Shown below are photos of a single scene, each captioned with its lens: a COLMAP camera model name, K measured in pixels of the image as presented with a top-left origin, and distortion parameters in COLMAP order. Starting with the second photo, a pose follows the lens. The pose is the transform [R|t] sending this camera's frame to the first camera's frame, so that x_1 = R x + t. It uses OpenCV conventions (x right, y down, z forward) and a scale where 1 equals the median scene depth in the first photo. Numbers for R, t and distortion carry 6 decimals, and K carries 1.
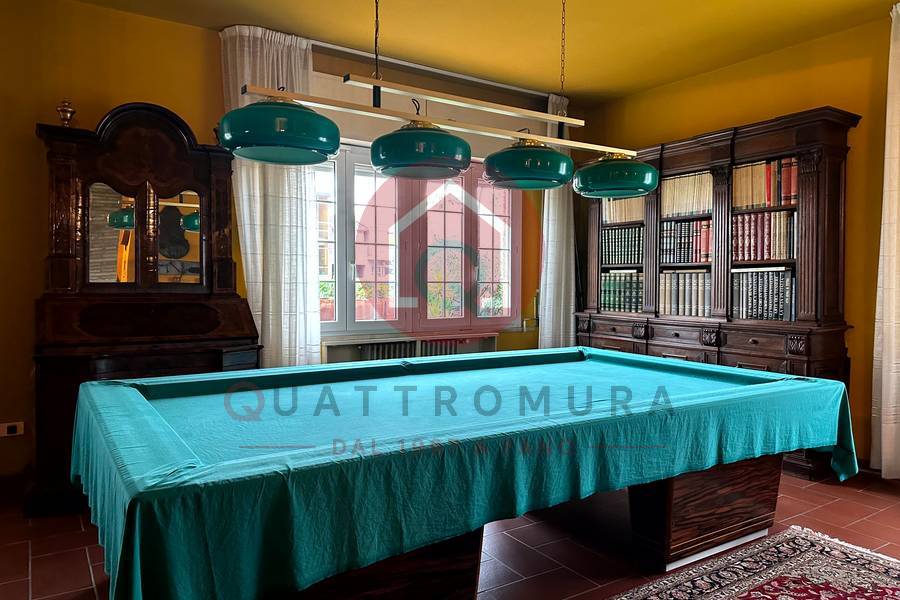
lens RADIAL K [[622.8, 0, 450.0], [0, 622.8, 300.0], [0, 0, 1]] dist [0.093803, -0.124910]
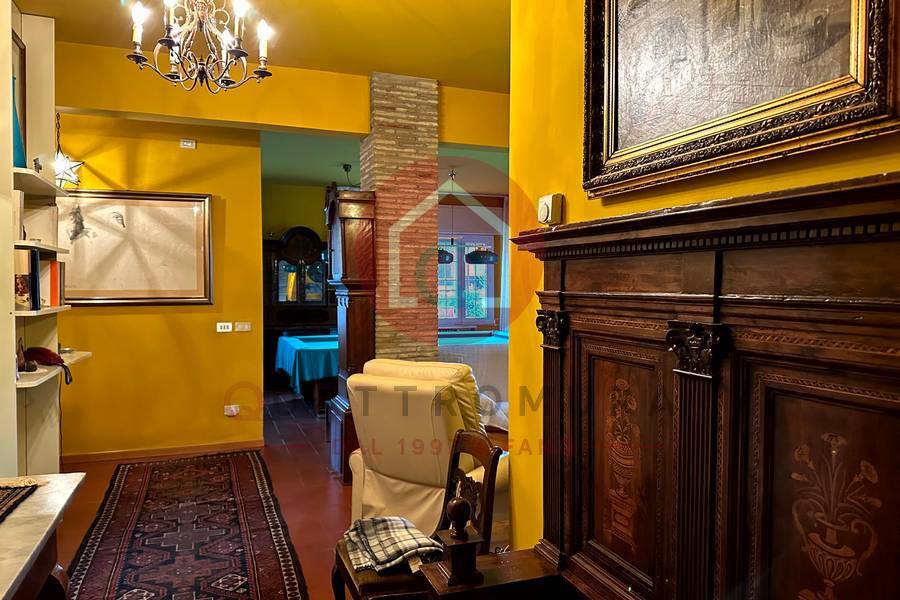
lens RADIAL K [[622.8, 0, 450.0], [0, 622.8, 300.0], [0, 0, 1]] dist [0.093803, -0.124910]
pose [[0.977145, -0.006508, -0.212474, 0.513065], [0.002986, 0.999853, -0.016893, 0.008447], [0.212553, 0.015873, 0.977021, -1.062123]]
